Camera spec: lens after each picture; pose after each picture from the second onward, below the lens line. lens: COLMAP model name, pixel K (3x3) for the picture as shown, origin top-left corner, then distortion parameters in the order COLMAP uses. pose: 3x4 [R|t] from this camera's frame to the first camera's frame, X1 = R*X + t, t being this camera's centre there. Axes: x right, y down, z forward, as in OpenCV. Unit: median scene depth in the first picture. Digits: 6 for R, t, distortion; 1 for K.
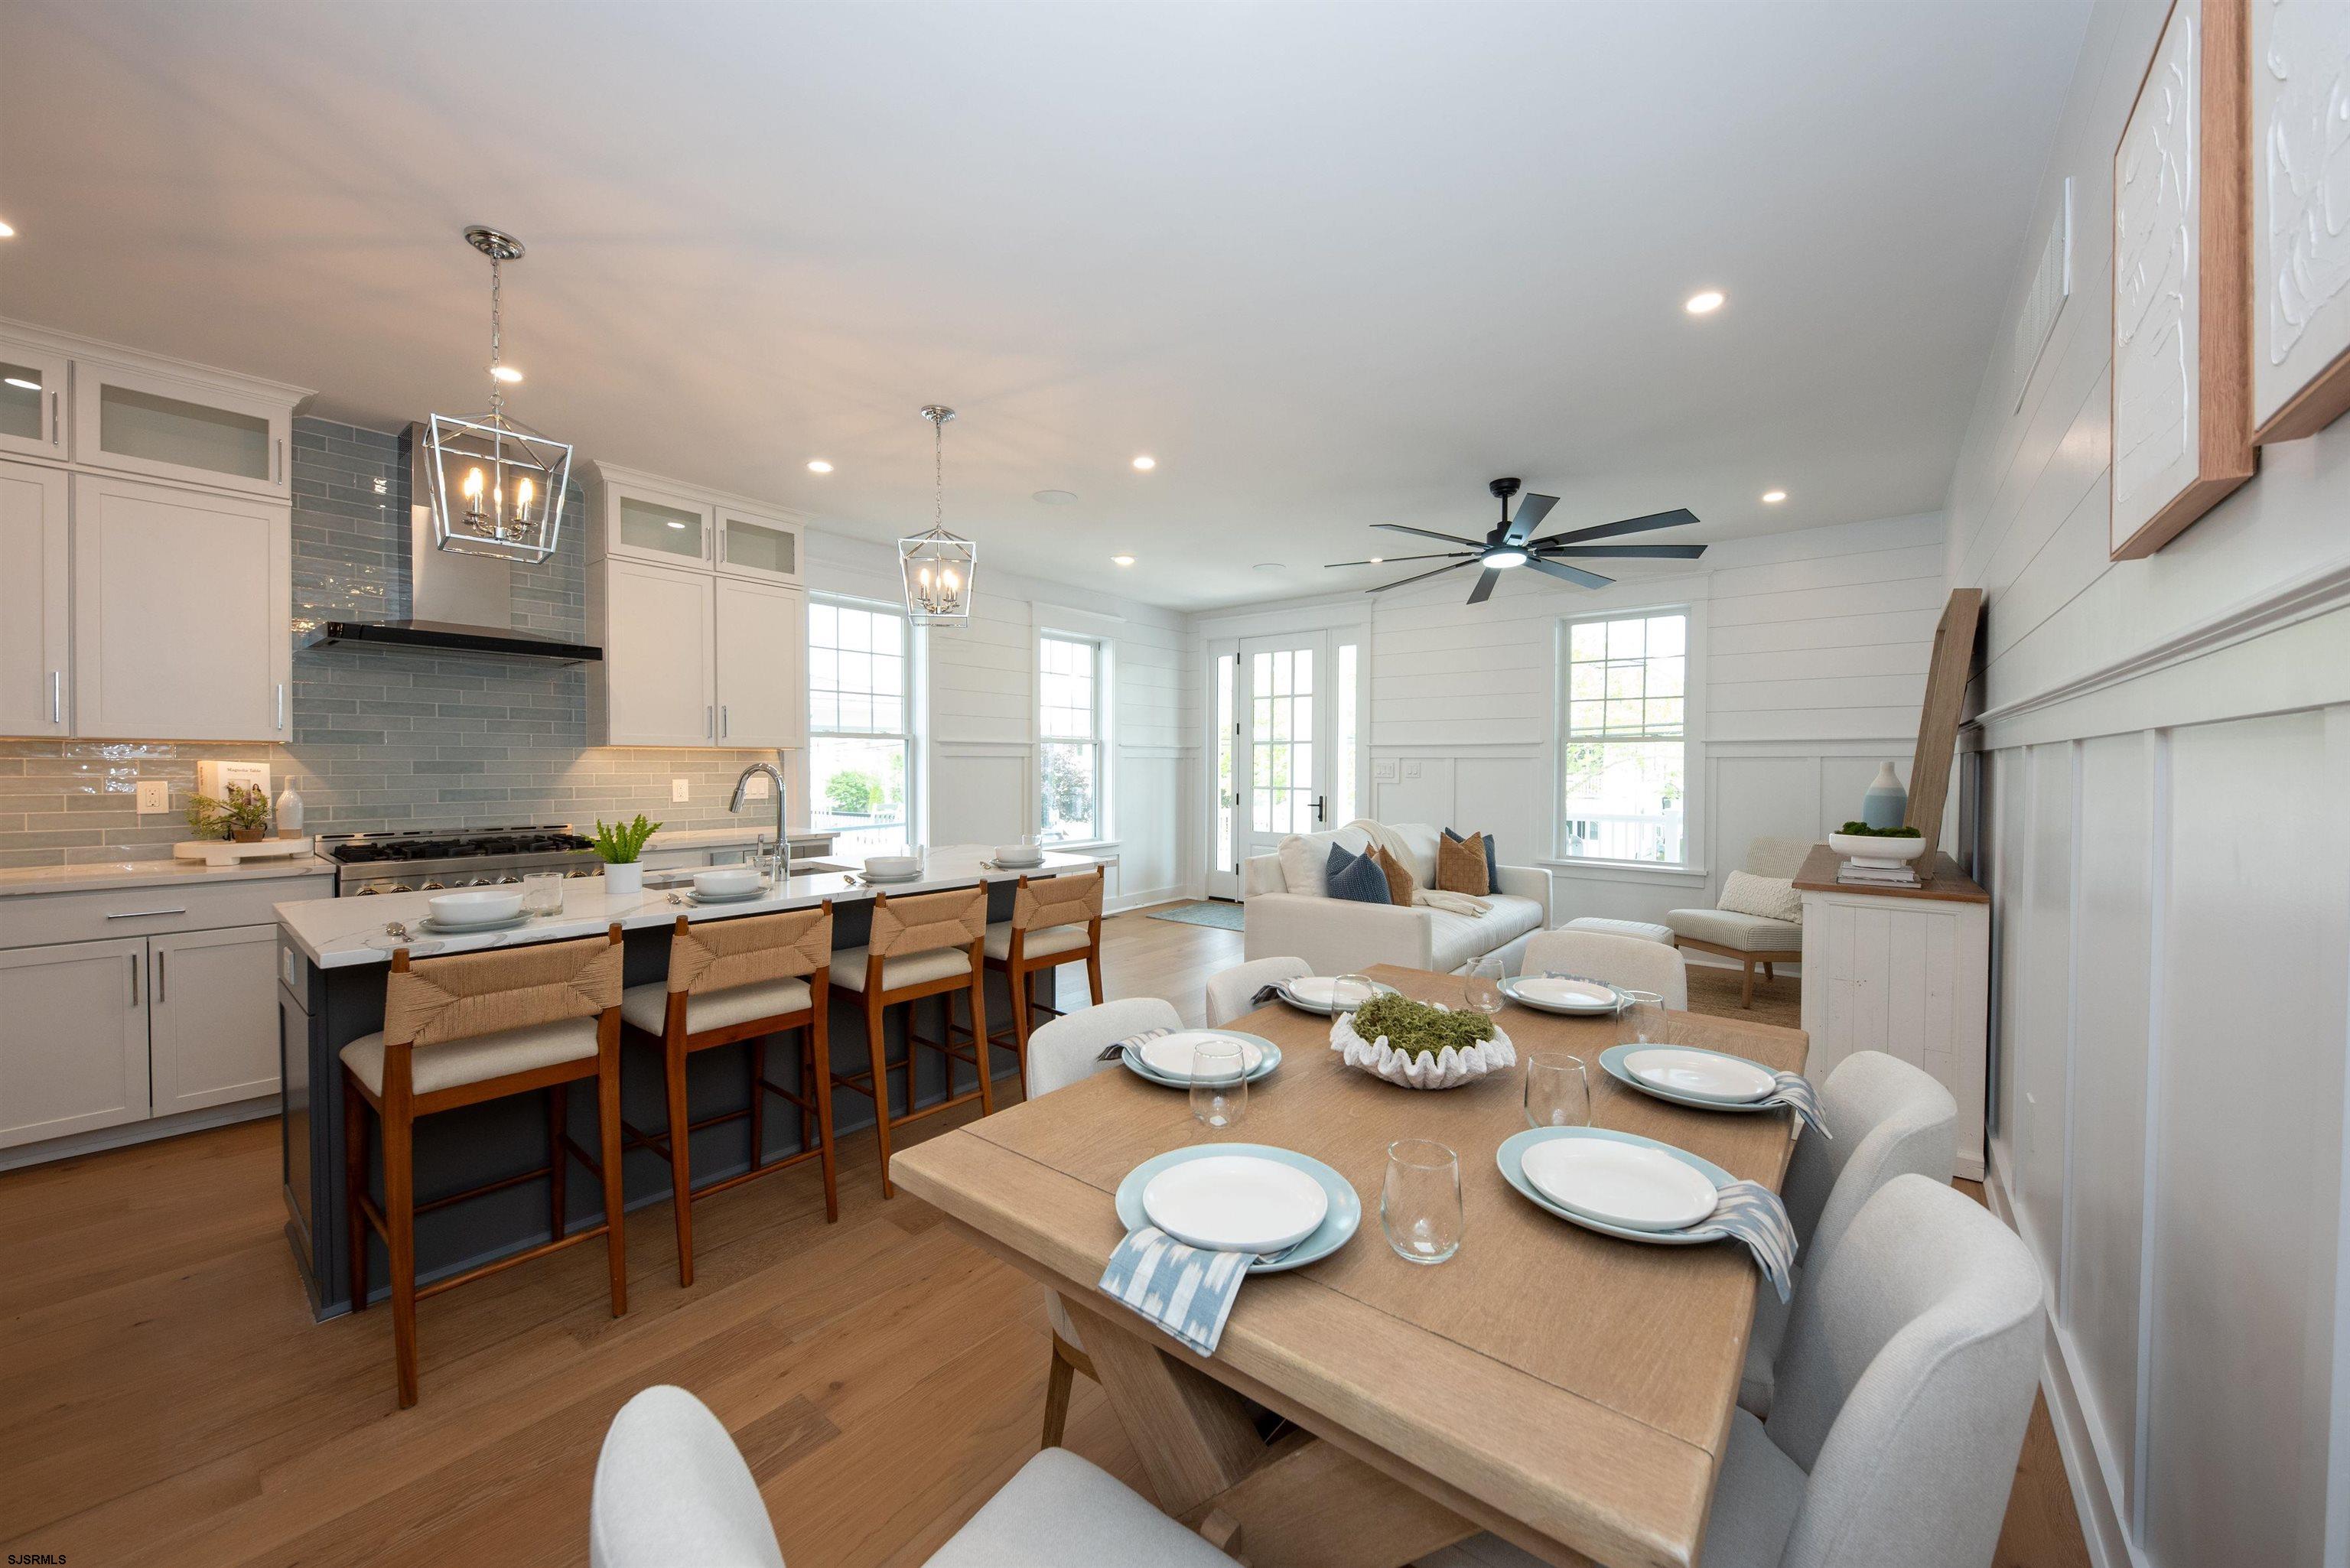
lens RADIAL K [[858.1, 0, 1183.6], [0, 858.1, 781.5], [0, 0, 1]] dist [-0.010105, -0.002428]
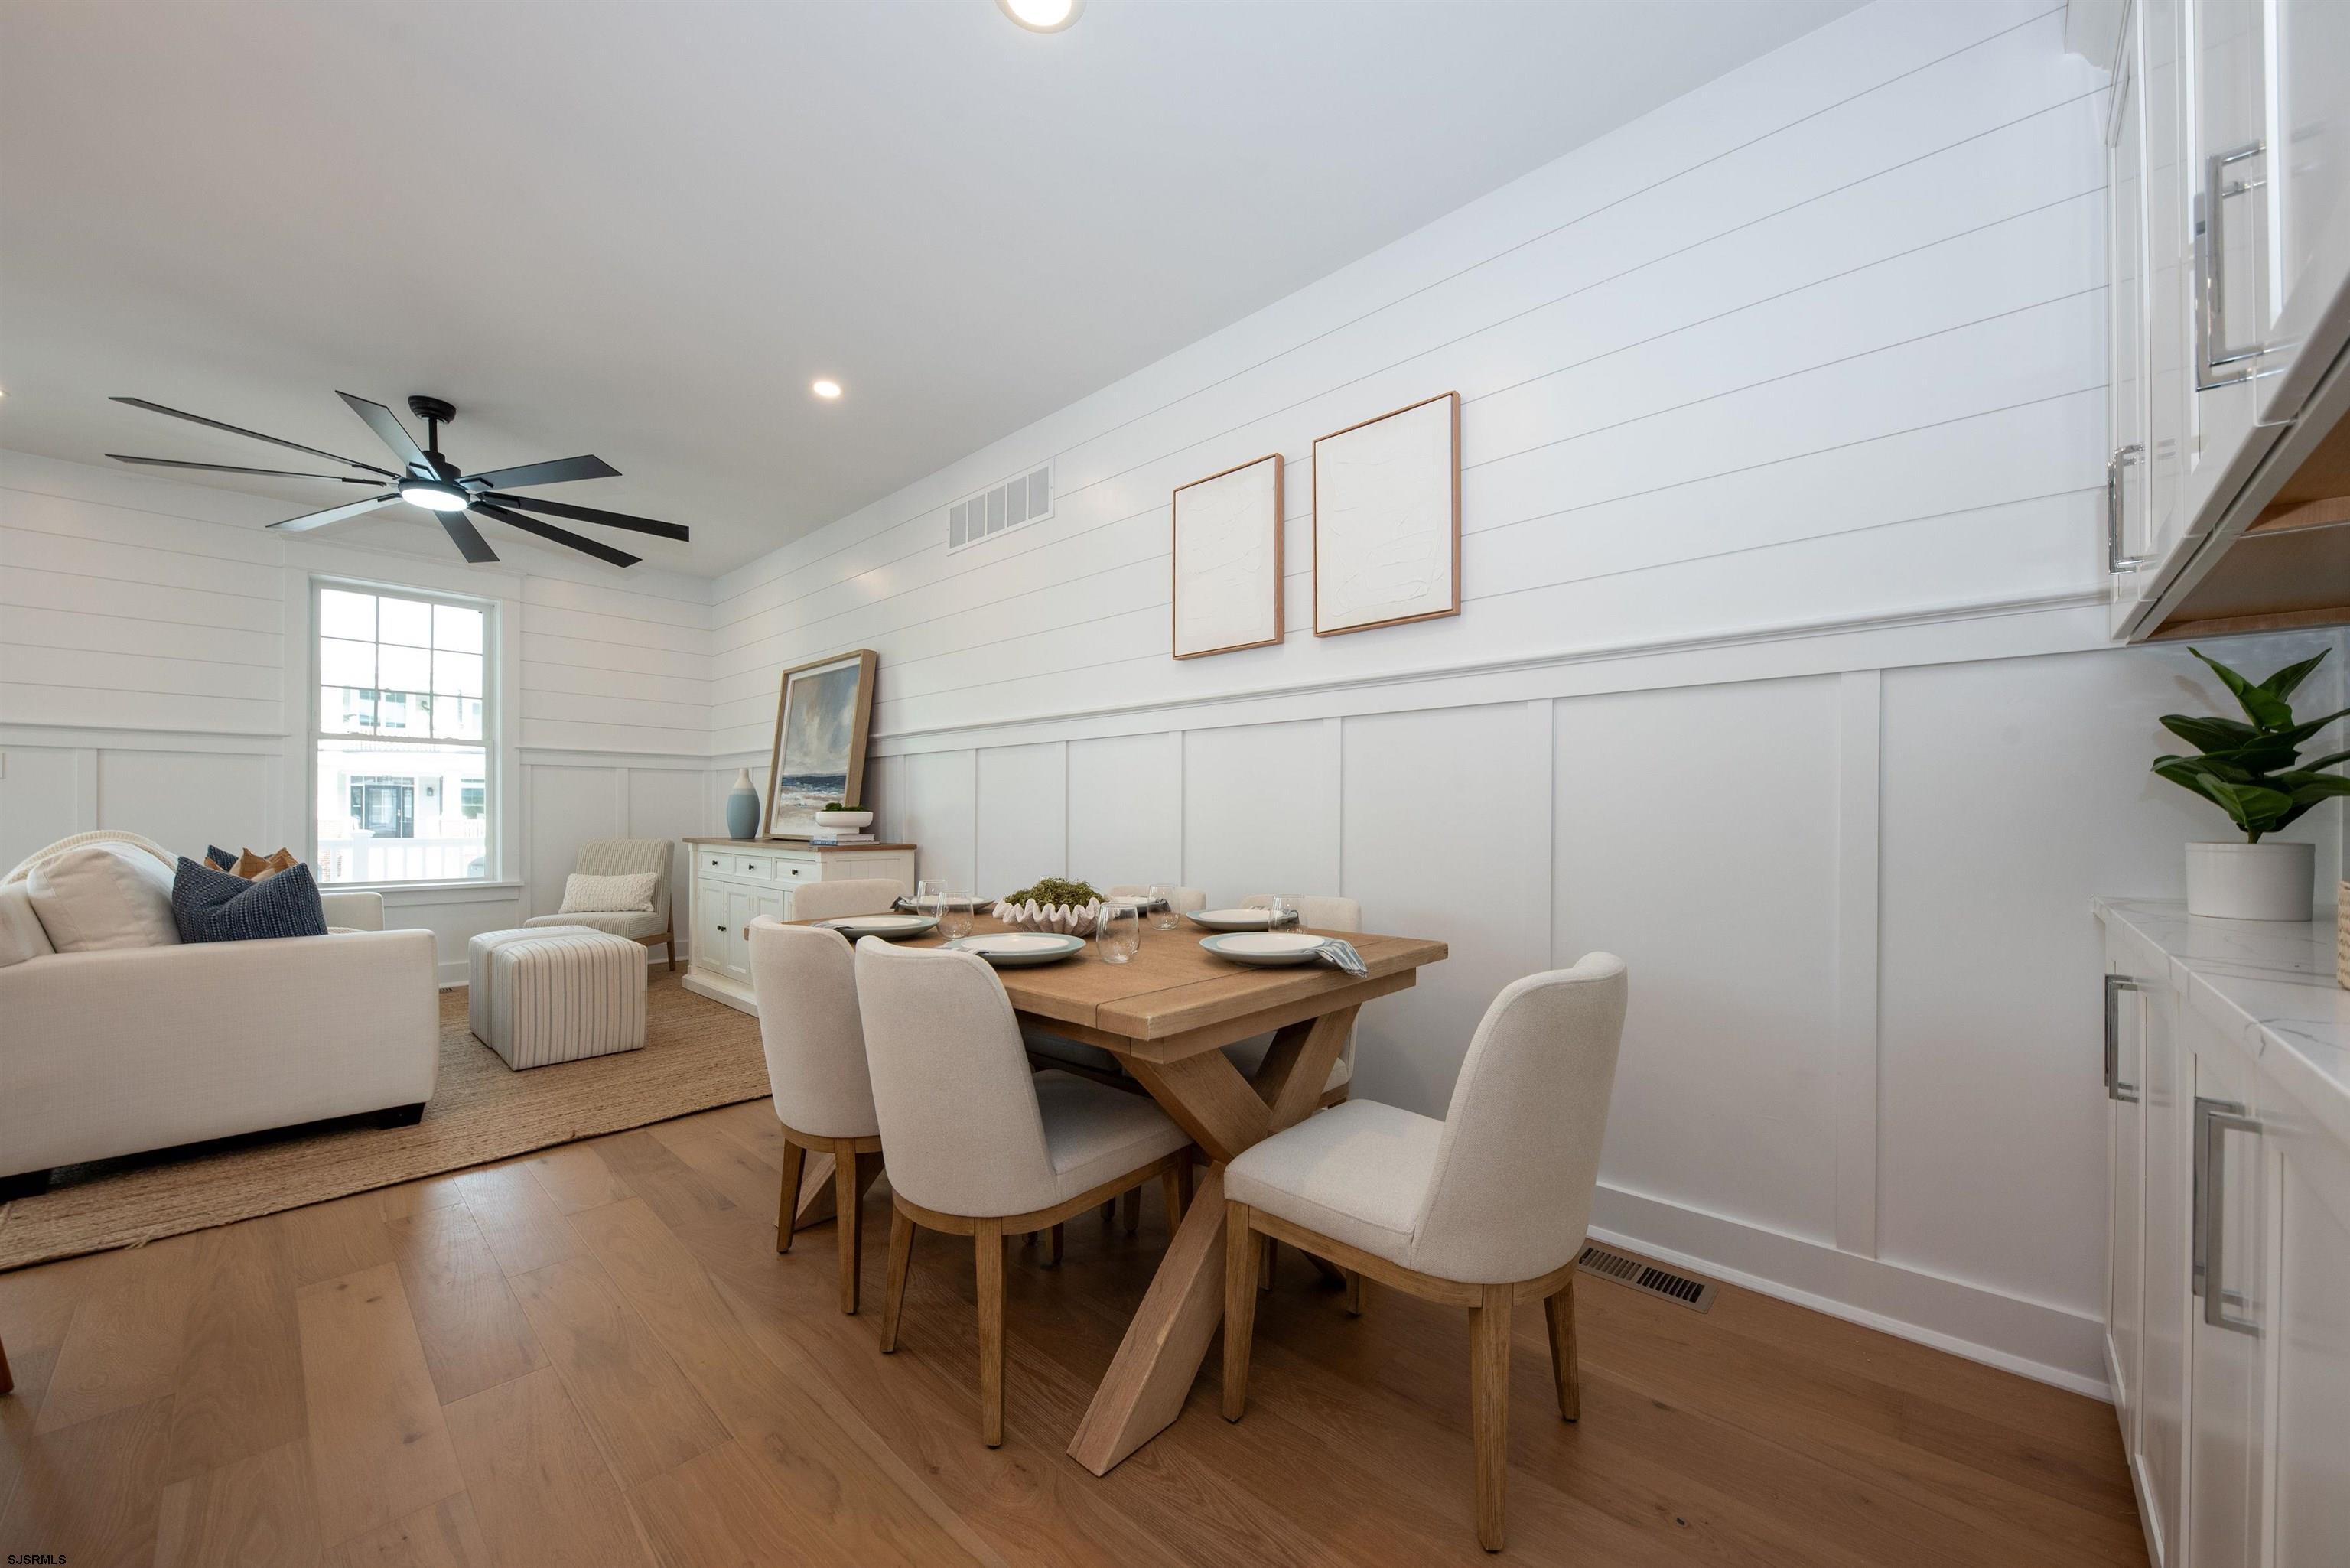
lens RADIAL K [[858.1, 0, 1171.7], [0, 858.1, 807.1], [0, 0, 1]] dist [-0.010105, -0.002428]
pose [[0.050493, 0.007474, 0.998696, -0.446307], [0.015593, 0.999844, -0.008271, 0.057323], [-0.998603, 0.015990, 0.050369, 0.291396]]
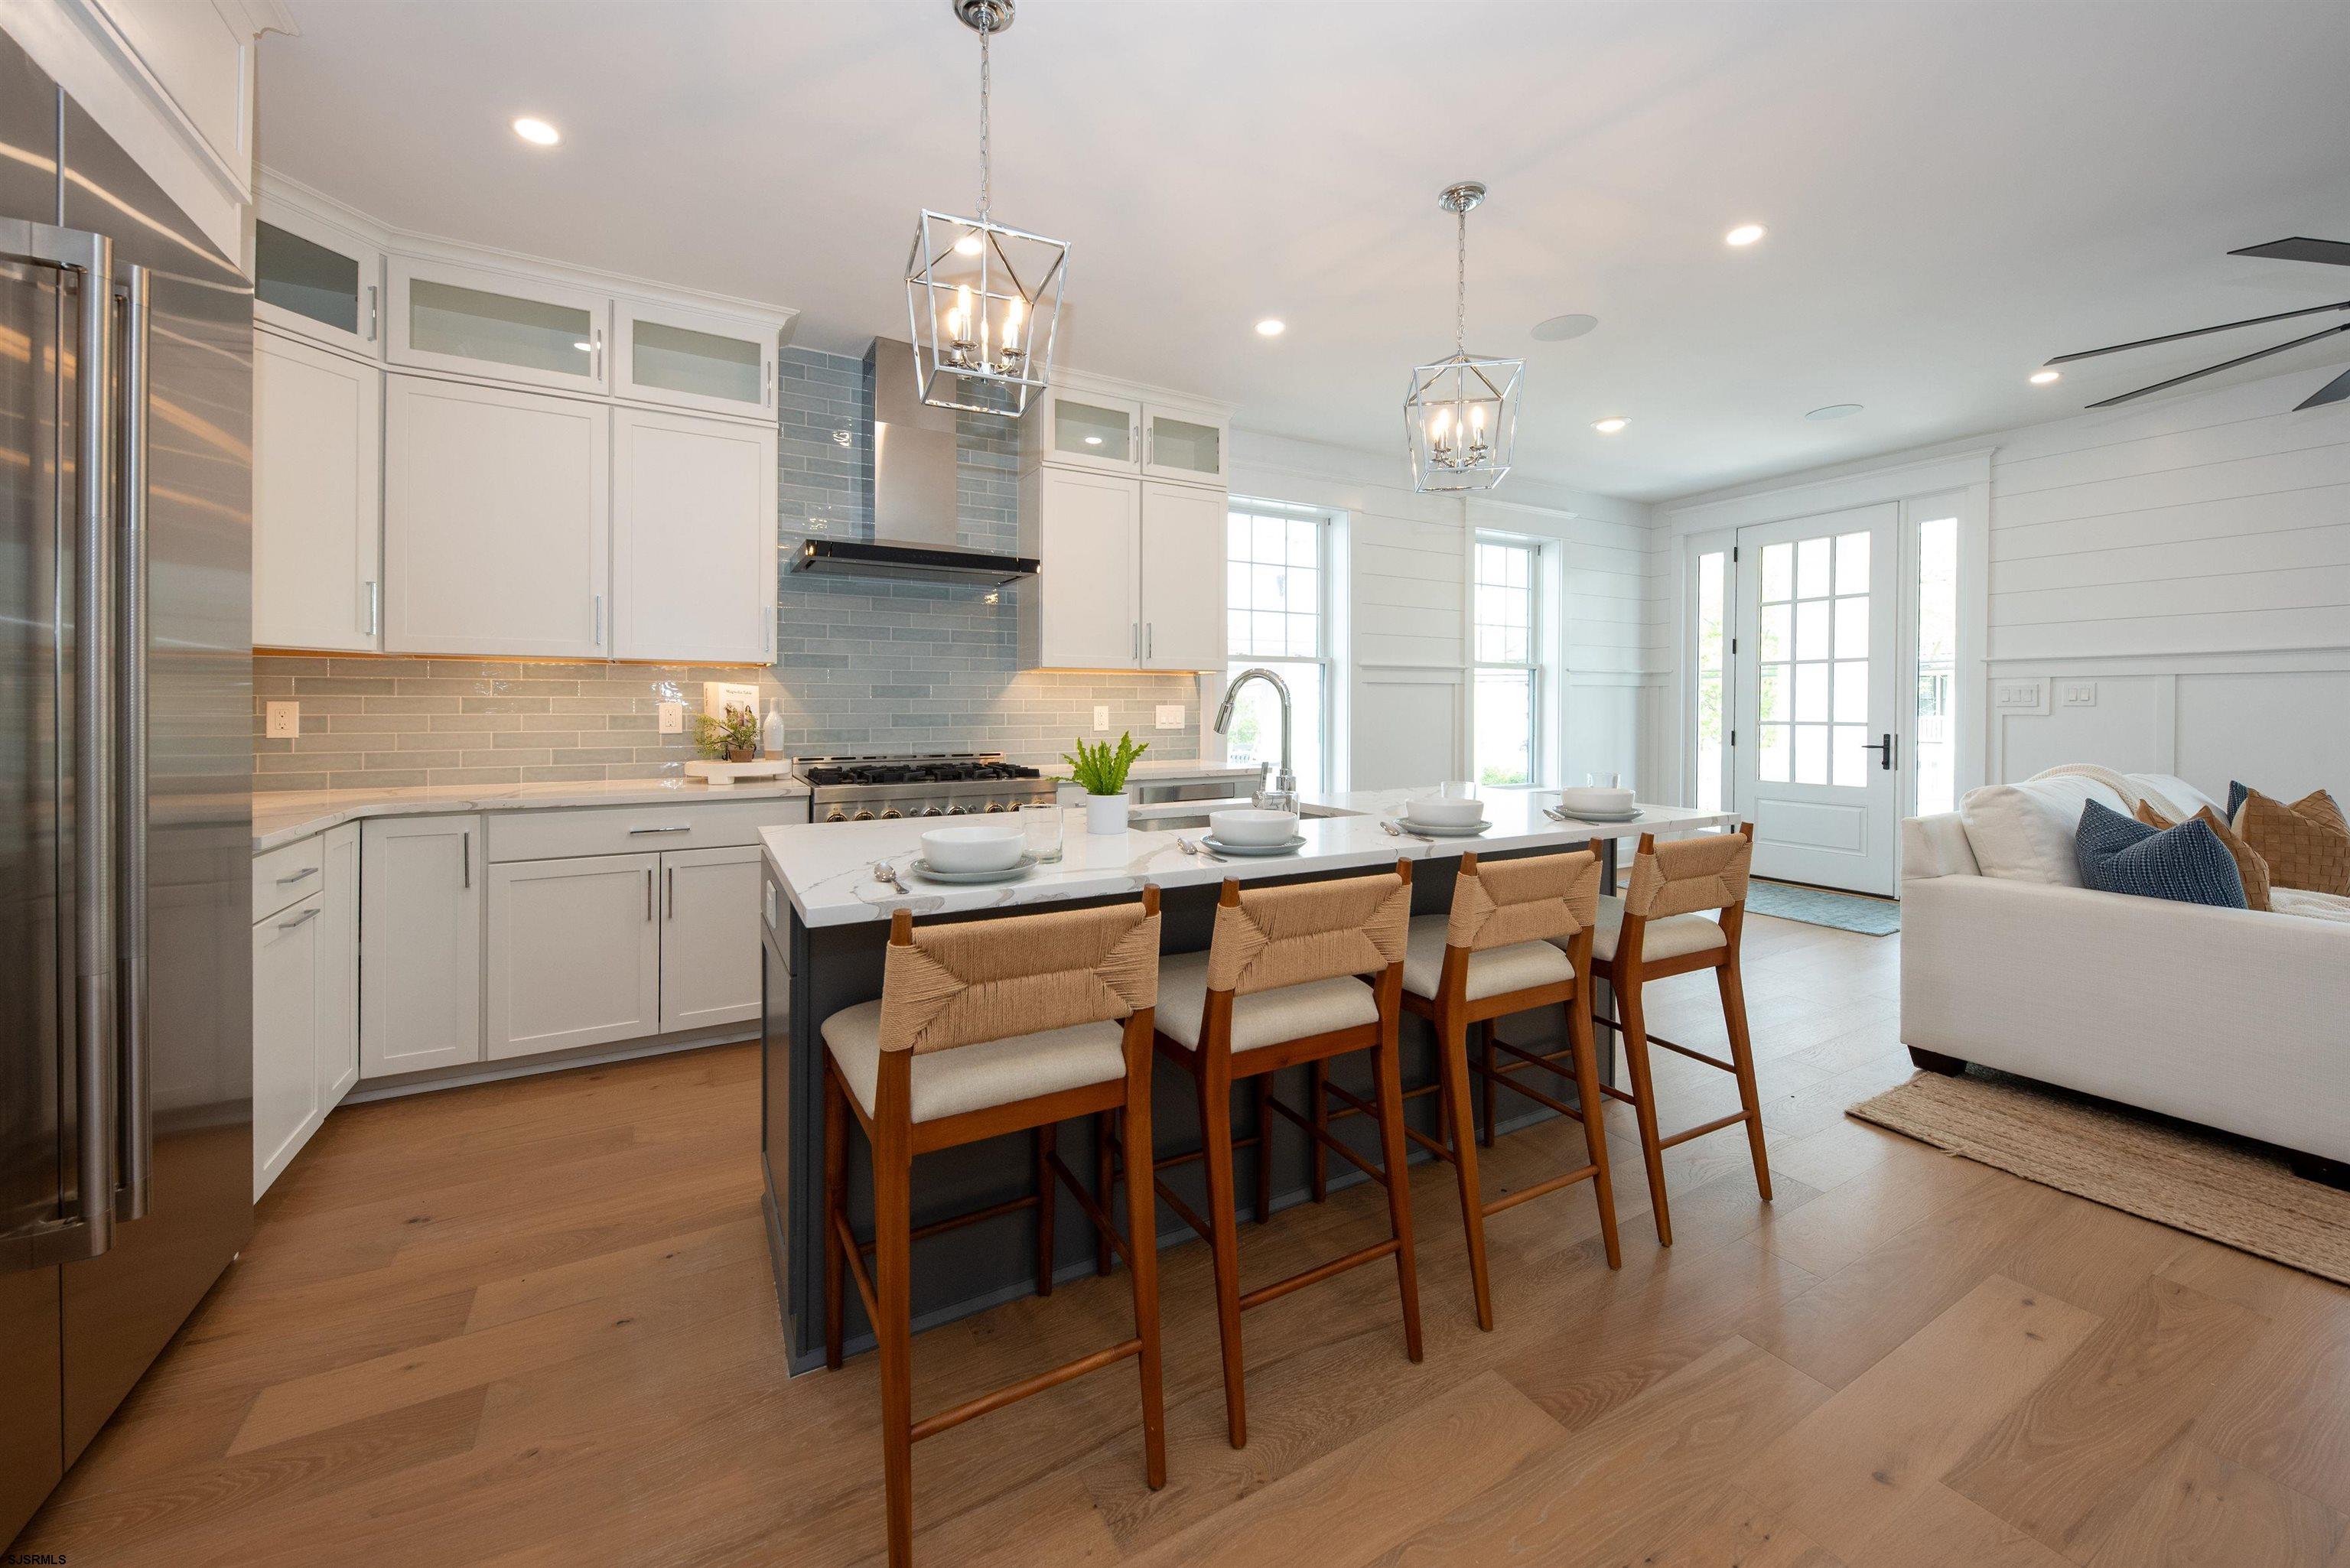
lens RADIAL K [[858.1, 0, 1178.2], [0, 858.1, 716.4], [0, 0, 1]] dist [-0.010105, -0.002428]
pose [[0.932232, 0.001009, -0.361861, -0.242212], [-0.005876, 0.999906, -0.012352, 0.025998], [0.361815, 0.013641, 0.932150, 0.227209]]
